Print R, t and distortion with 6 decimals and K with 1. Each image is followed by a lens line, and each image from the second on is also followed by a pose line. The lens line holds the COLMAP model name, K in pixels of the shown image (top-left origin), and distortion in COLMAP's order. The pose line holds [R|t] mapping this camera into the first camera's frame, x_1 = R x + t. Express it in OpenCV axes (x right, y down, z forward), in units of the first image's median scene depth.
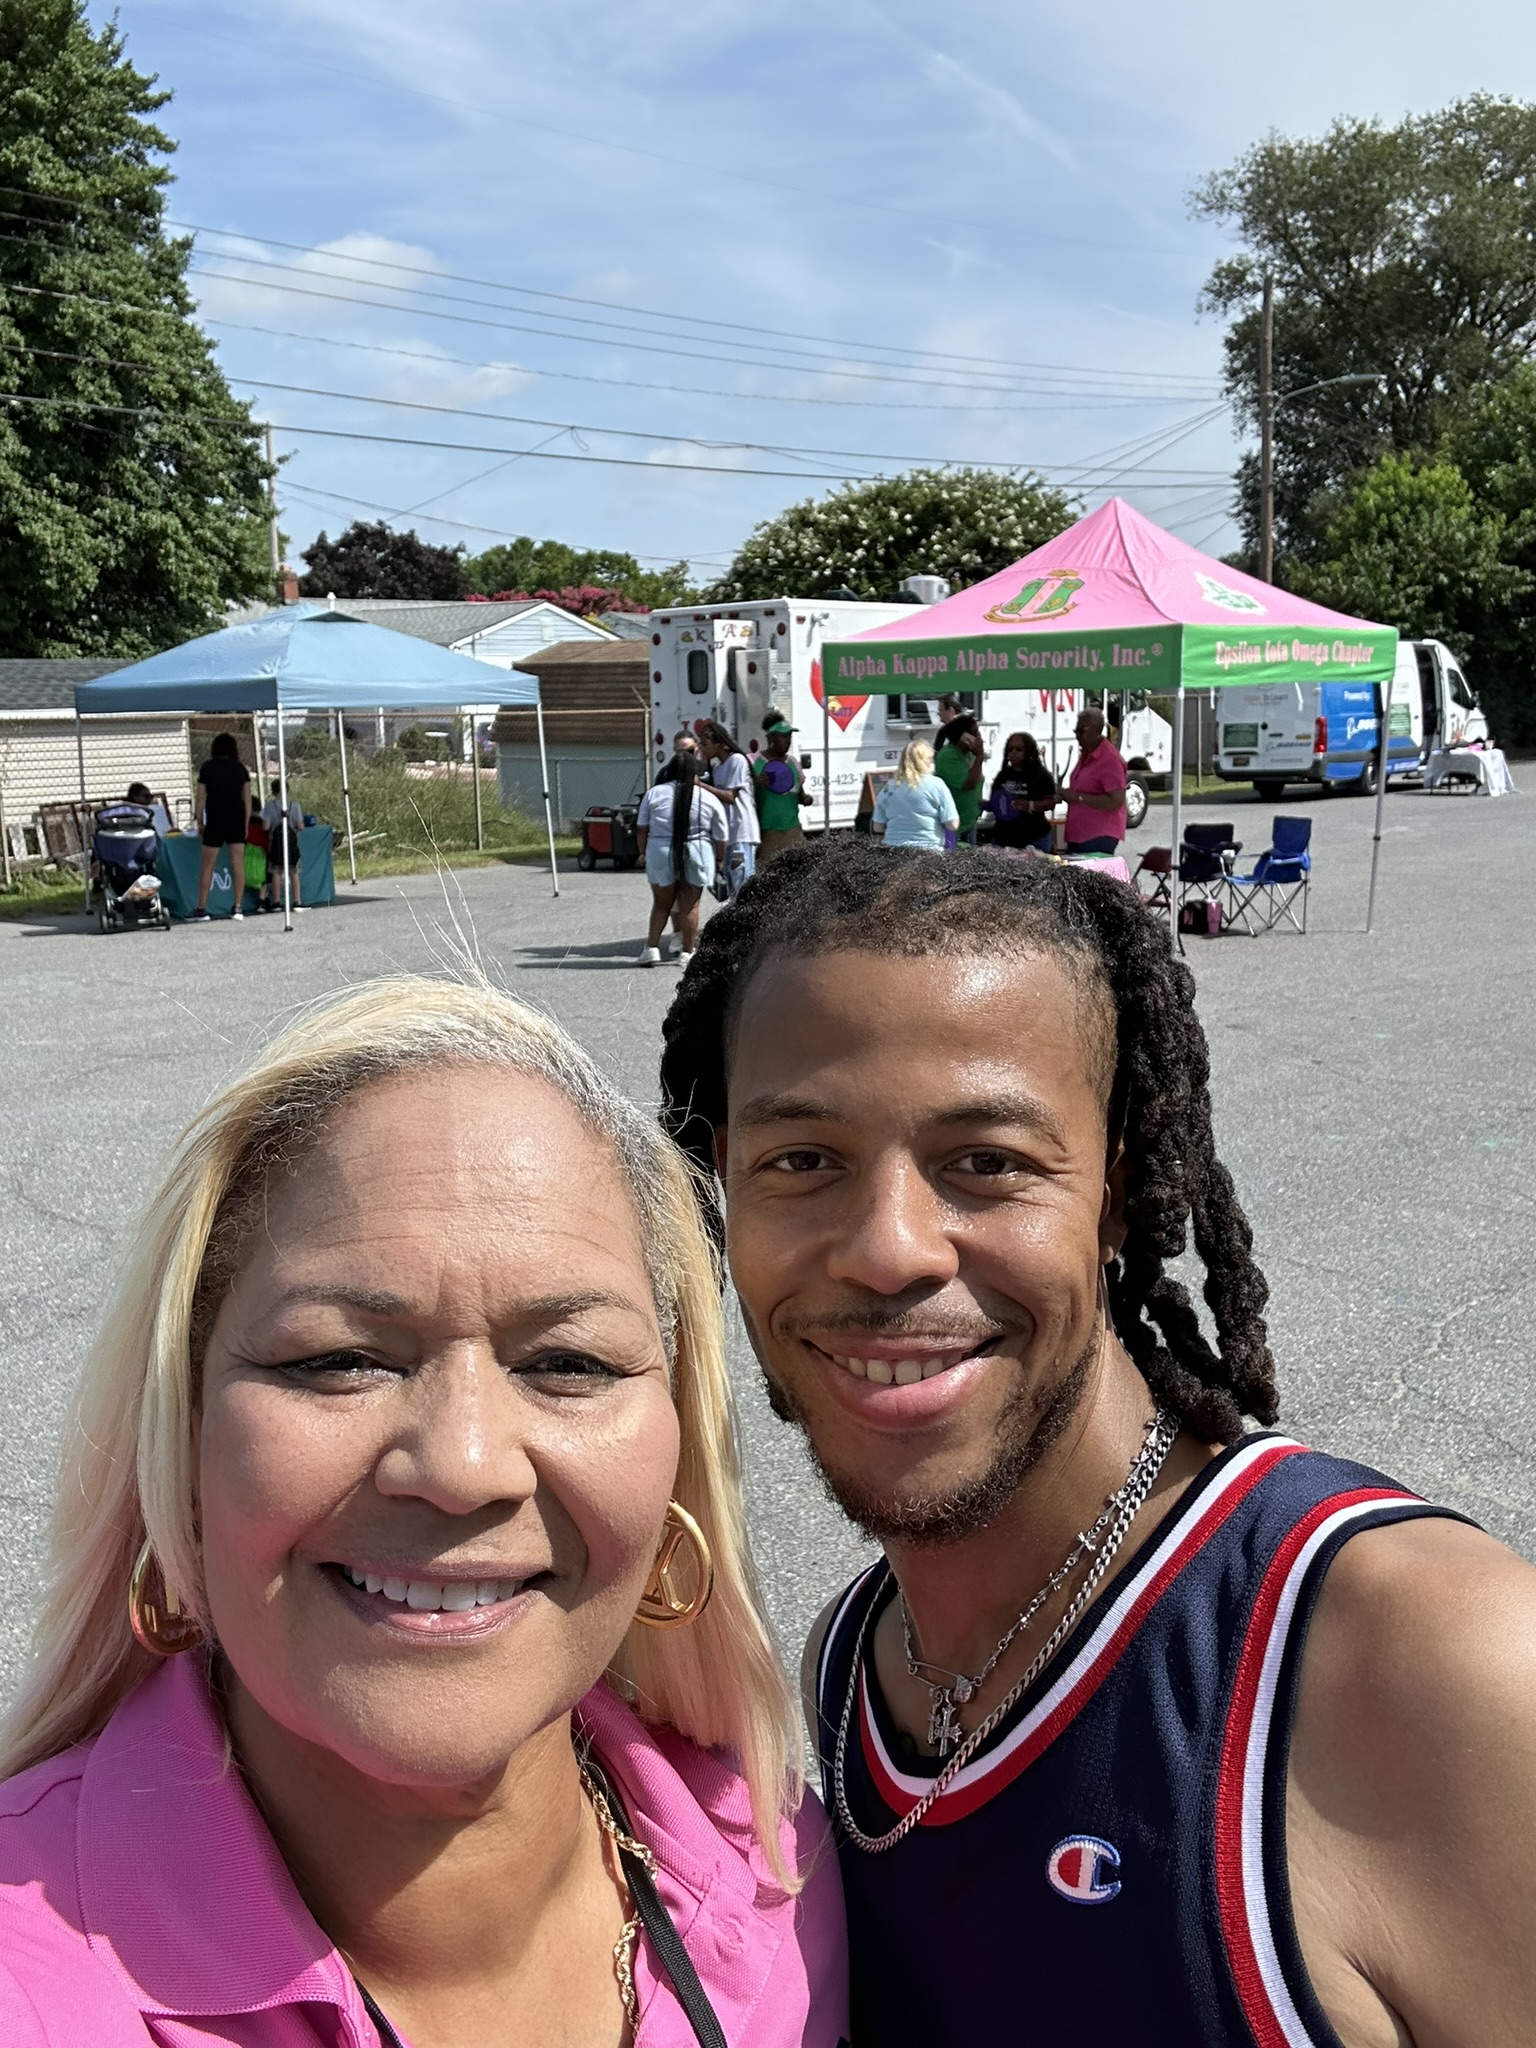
lens RADIAL K [[1772.7, 0, 778.4], [0, 1772.7, 1036.0], [0, 0, 1]] dist [0.105039, 0.008441]
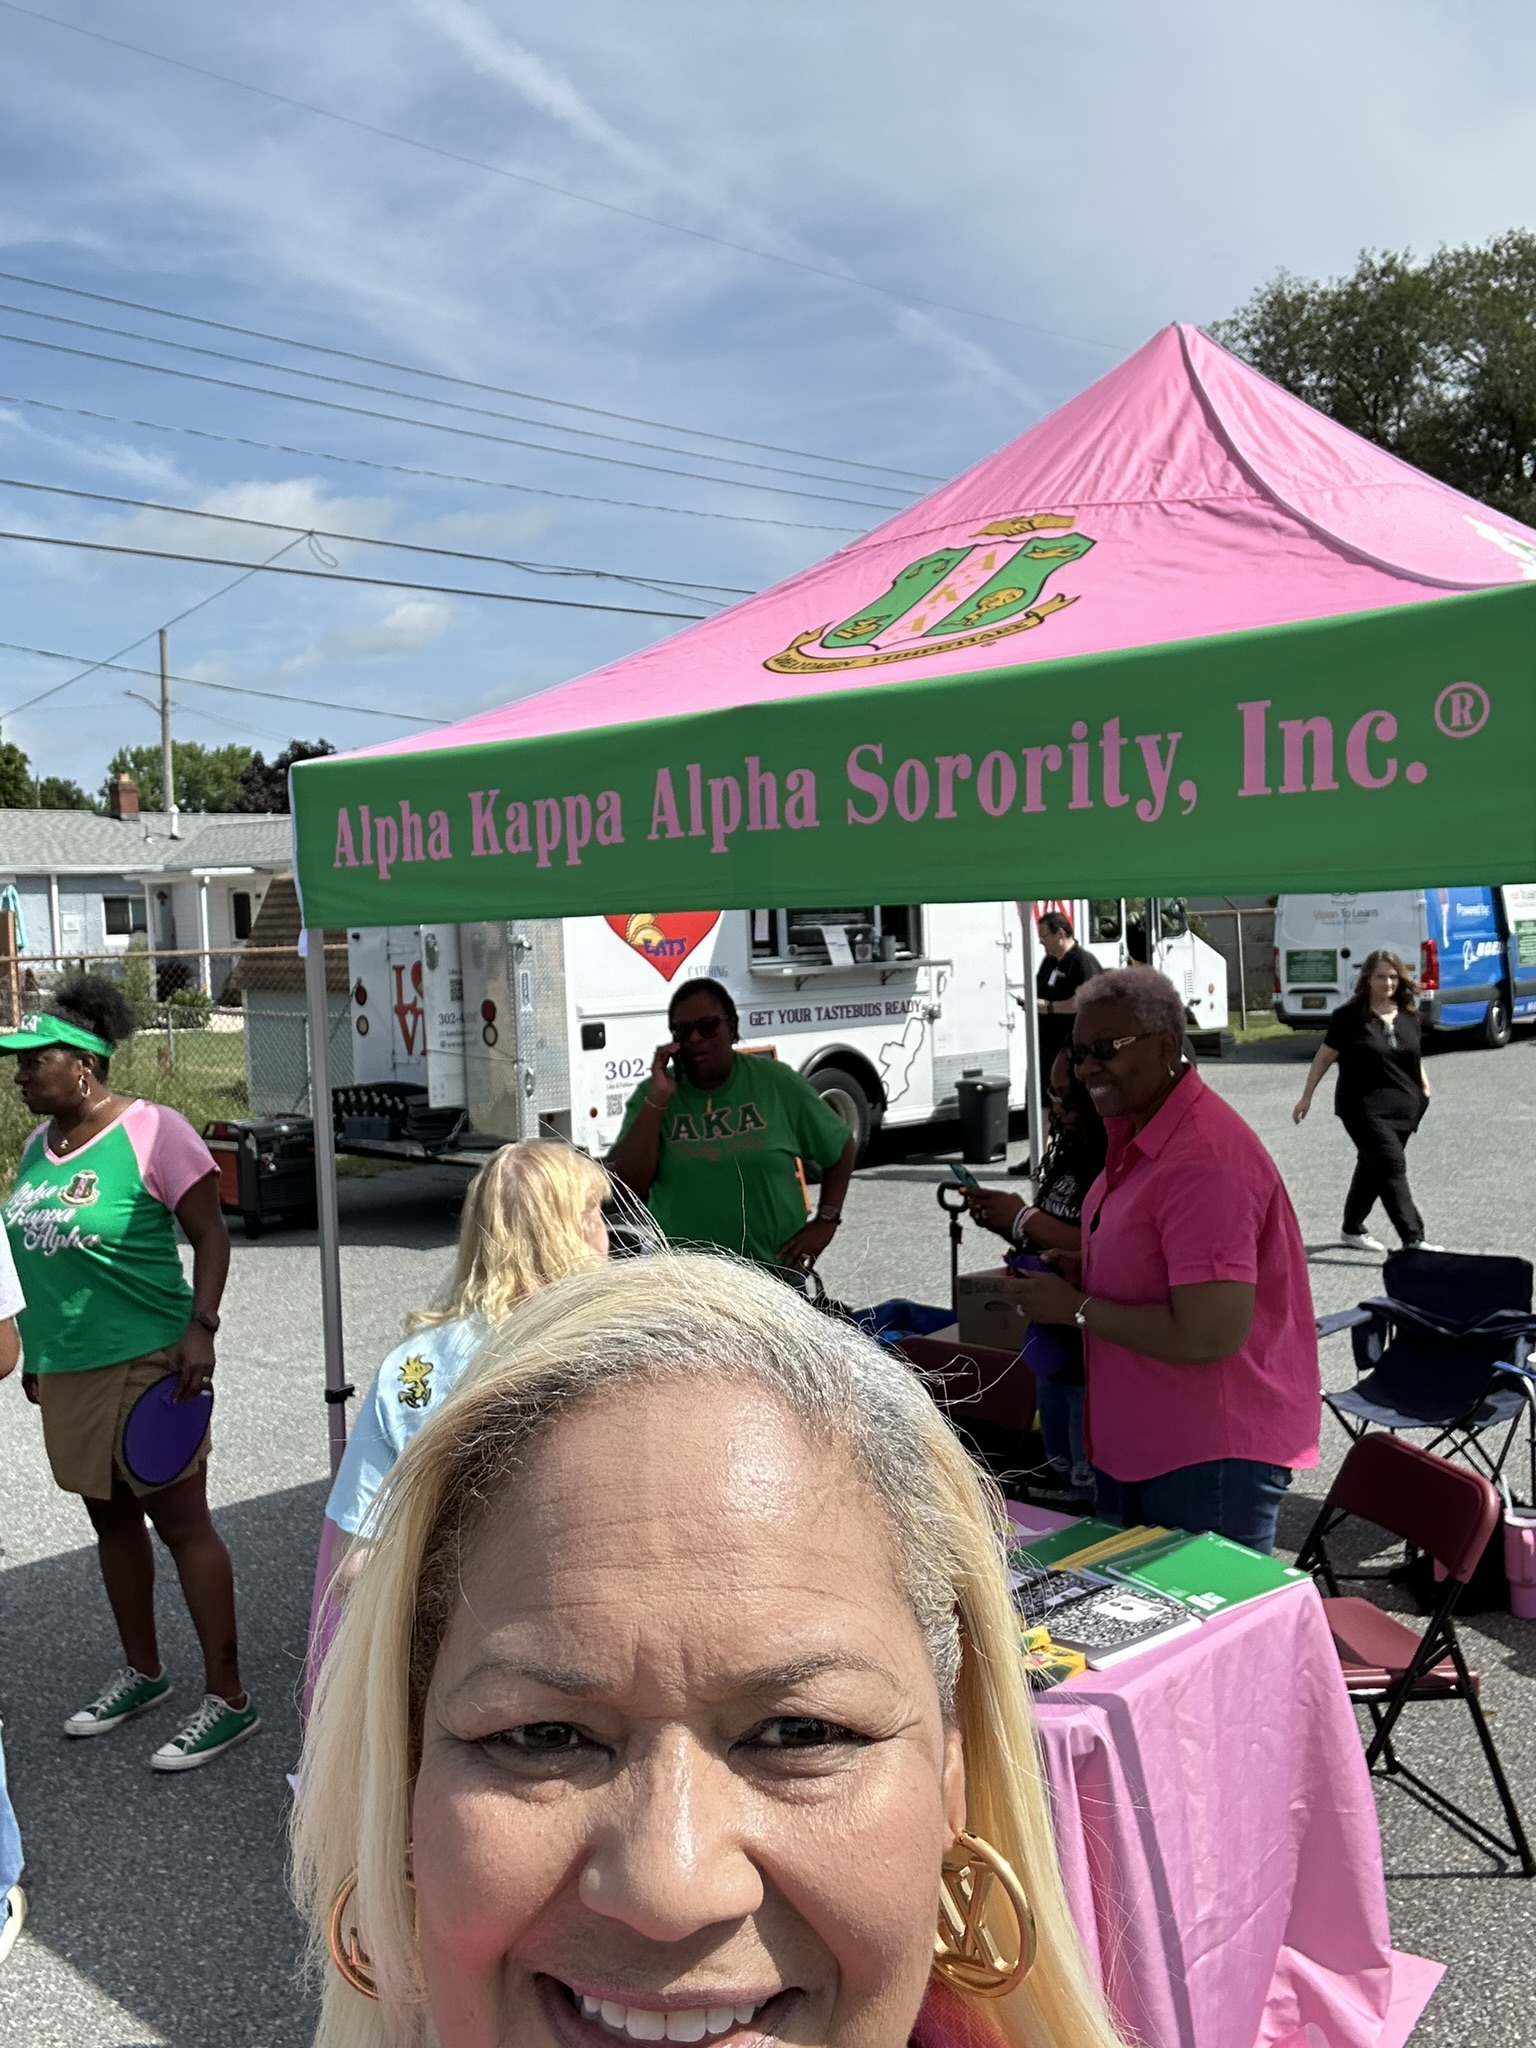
lens RADIAL K [[1772.7, 0, 755.9], [0, 1772.7, 1026.8], [0, 0, 1]] dist [0.105039, 0.008441]
pose [[0.999788, -0.012974, -0.015987, 0.049175], [0.010857, 0.991968, -0.126021, -0.057264], [0.017493, 0.125821, 0.991899, 0.296665]]
